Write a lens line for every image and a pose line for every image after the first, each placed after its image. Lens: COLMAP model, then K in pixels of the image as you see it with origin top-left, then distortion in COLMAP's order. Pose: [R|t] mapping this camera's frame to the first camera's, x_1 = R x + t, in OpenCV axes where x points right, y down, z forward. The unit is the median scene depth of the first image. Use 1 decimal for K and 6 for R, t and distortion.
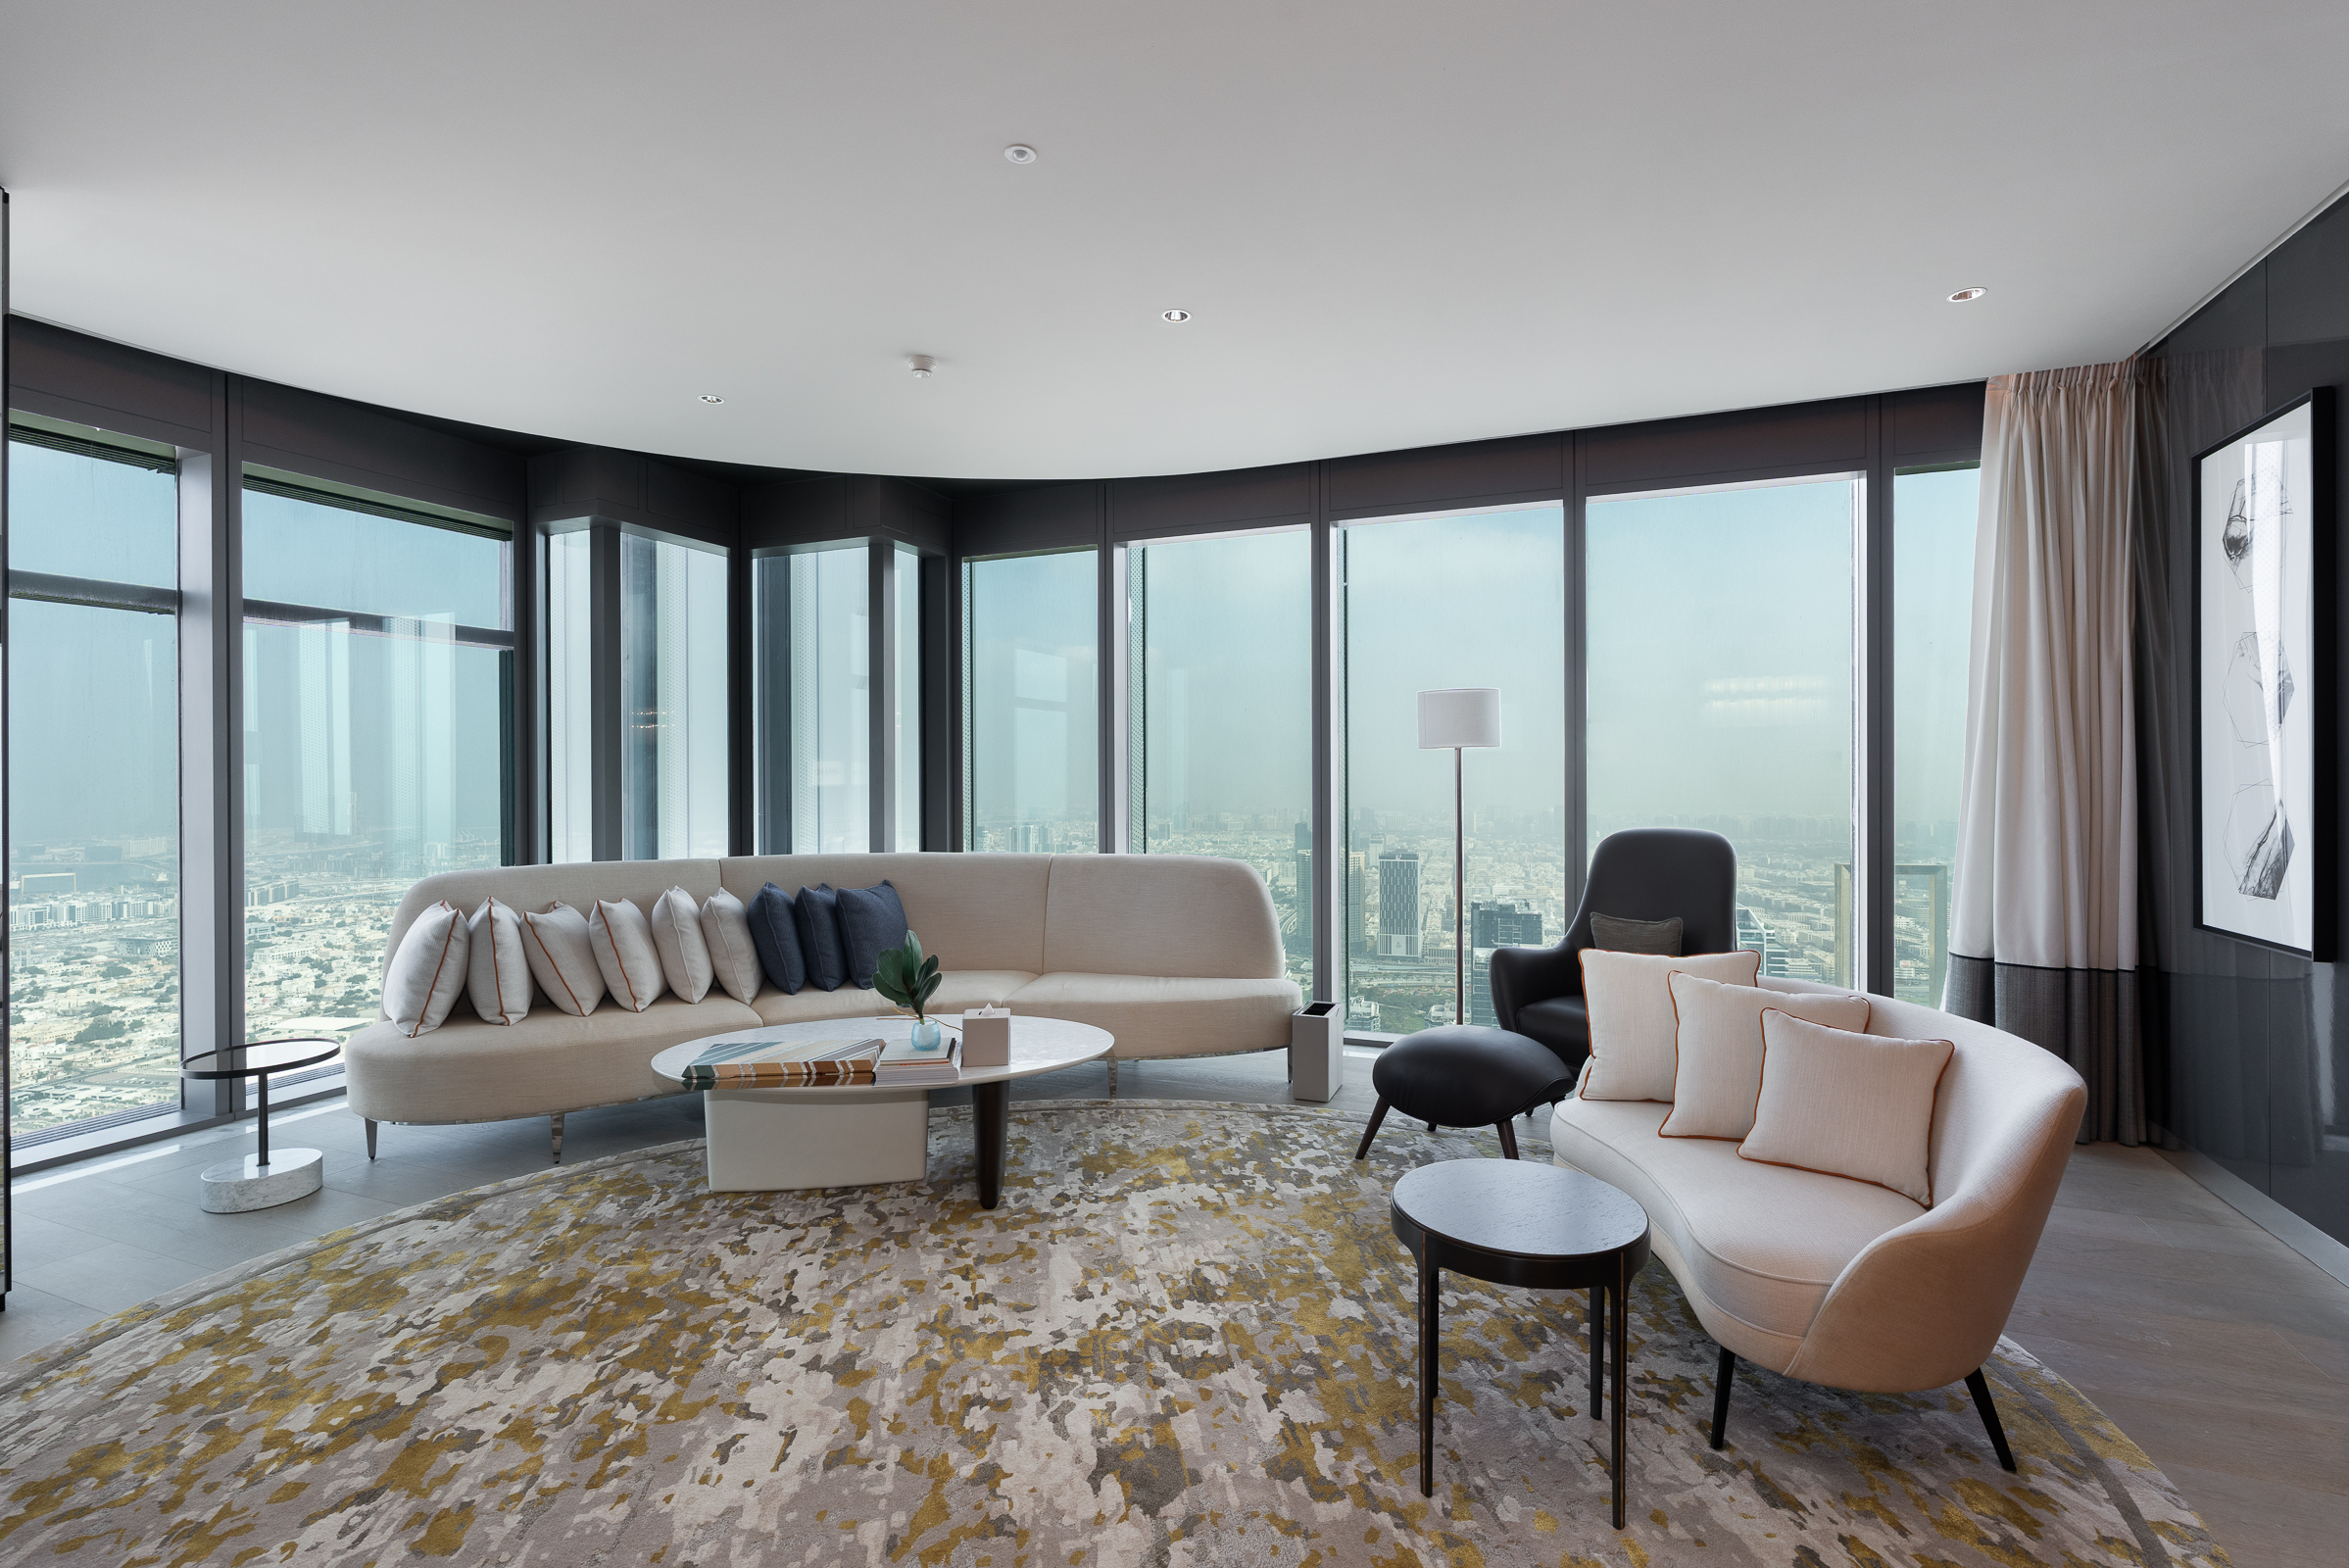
lens RADIAL K [[1079.0, 0, 1156.9], [0, 1079.0, 767.8], [0, 0, 1]] dist [-0.008416, 0.002712]
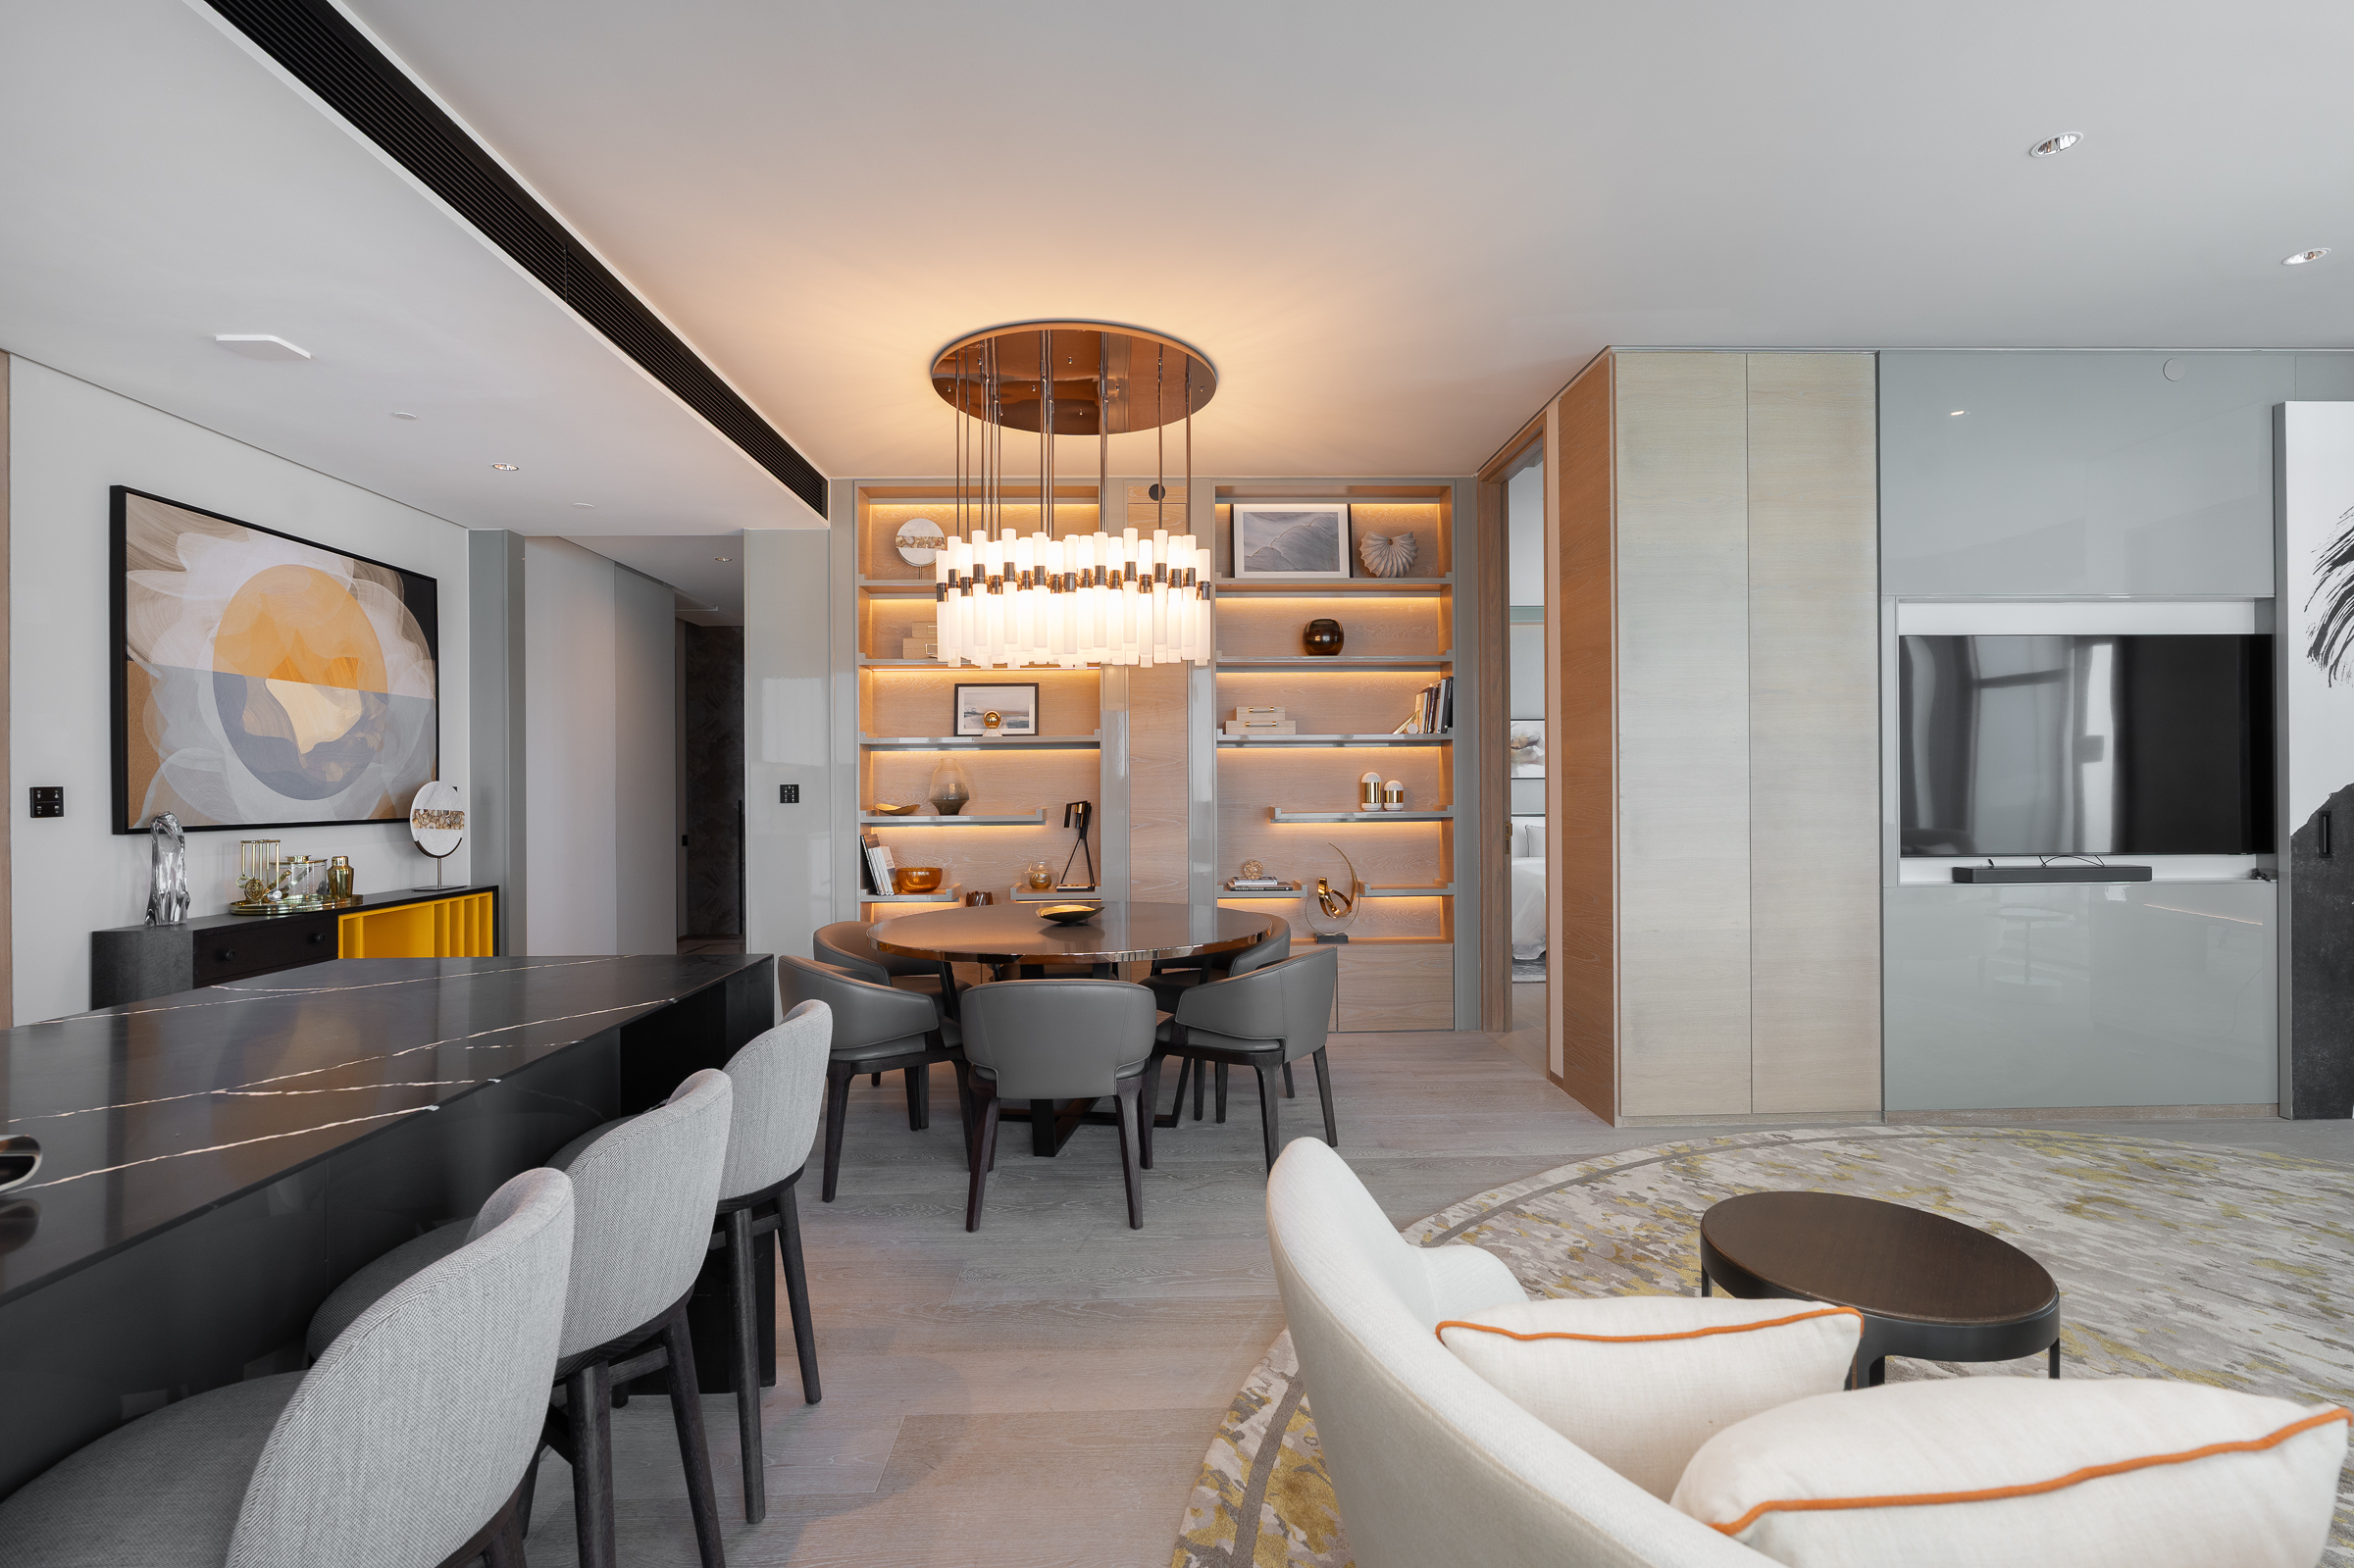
lens RADIAL K [[1081.2, 0, 1172.7], [0, 1081.2, 803.5], [0, 0, 1]] dist [-0.008416, 0.002712]
pose [[-0.907529, 0.020793, -0.419475, 0.687215], [0.017552, 0.999779, 0.011586, 0.027238], [0.419624, 0.003152, -0.907693, 0.907568]]
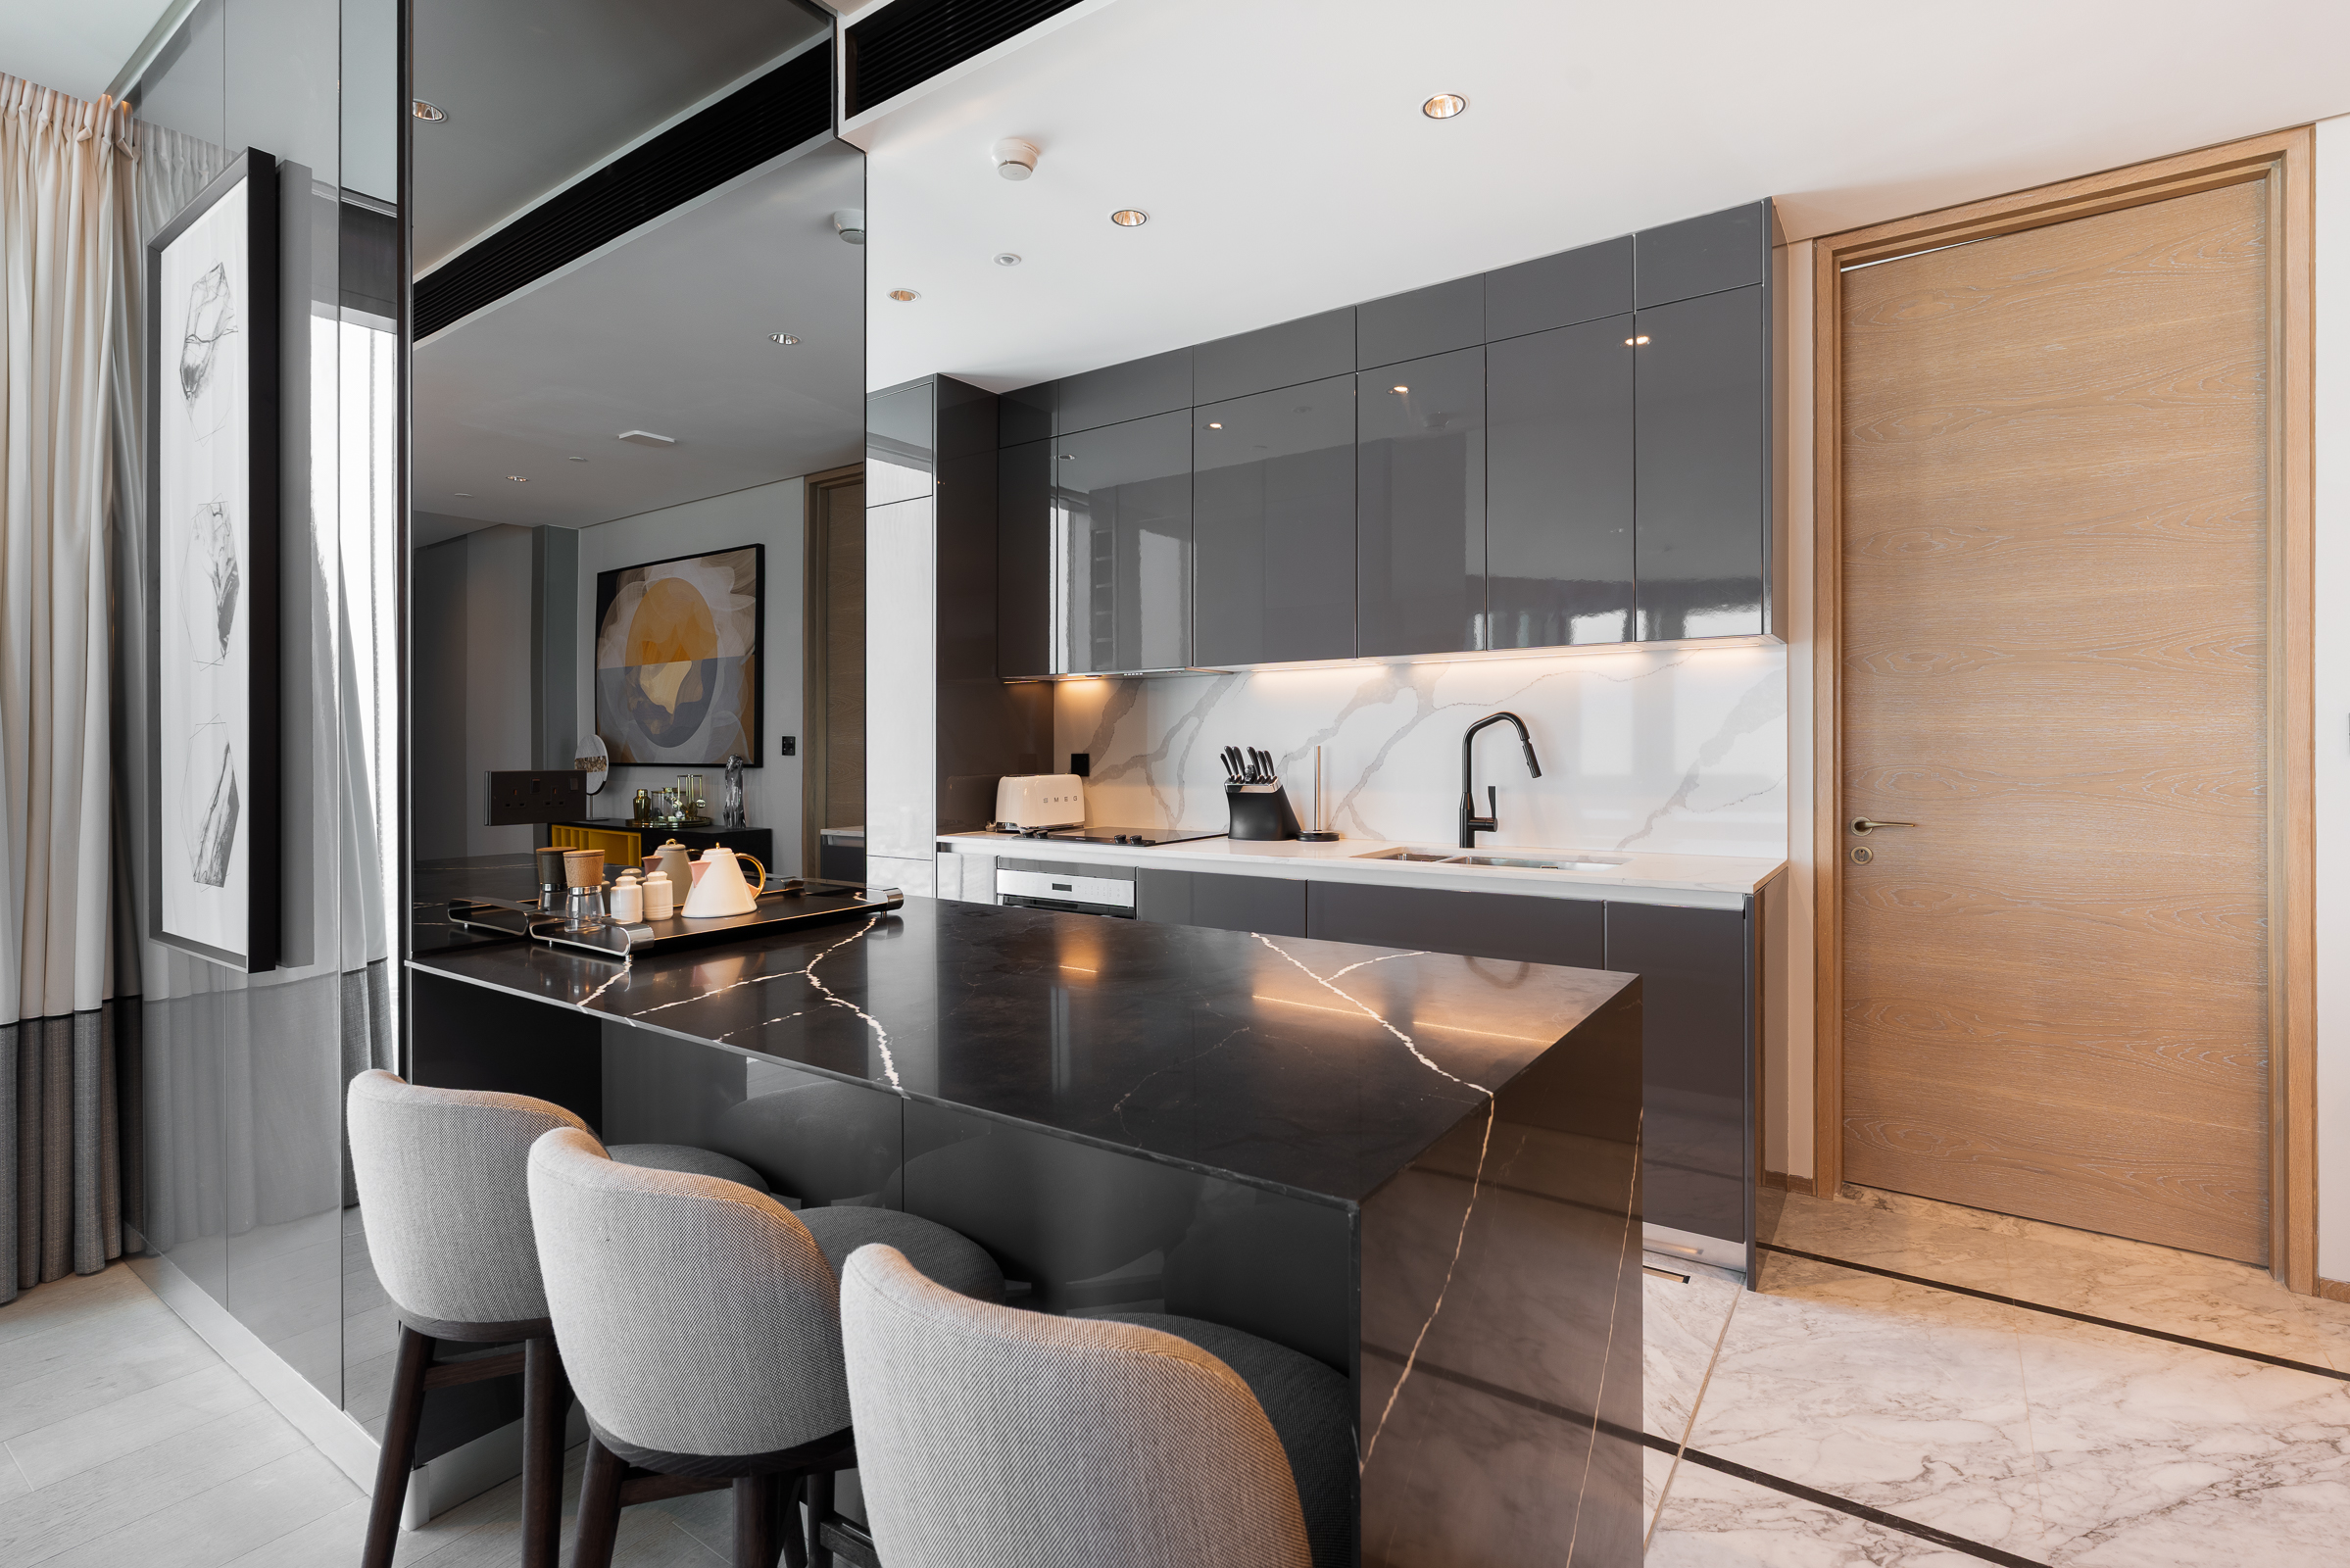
lens RADIAL K [[1079.5, 0, 1199.2], [0, 1079.5, 744.1], [0, 0, 1]] dist [-0.008416, 0.002712]
pose [[0.185105, 0.005777, 0.982702, 0.421801], [-0.000370, 0.999983, -0.005809, 0.029784], [-0.982719, 0.000712, 0.185104, 0.222032]]
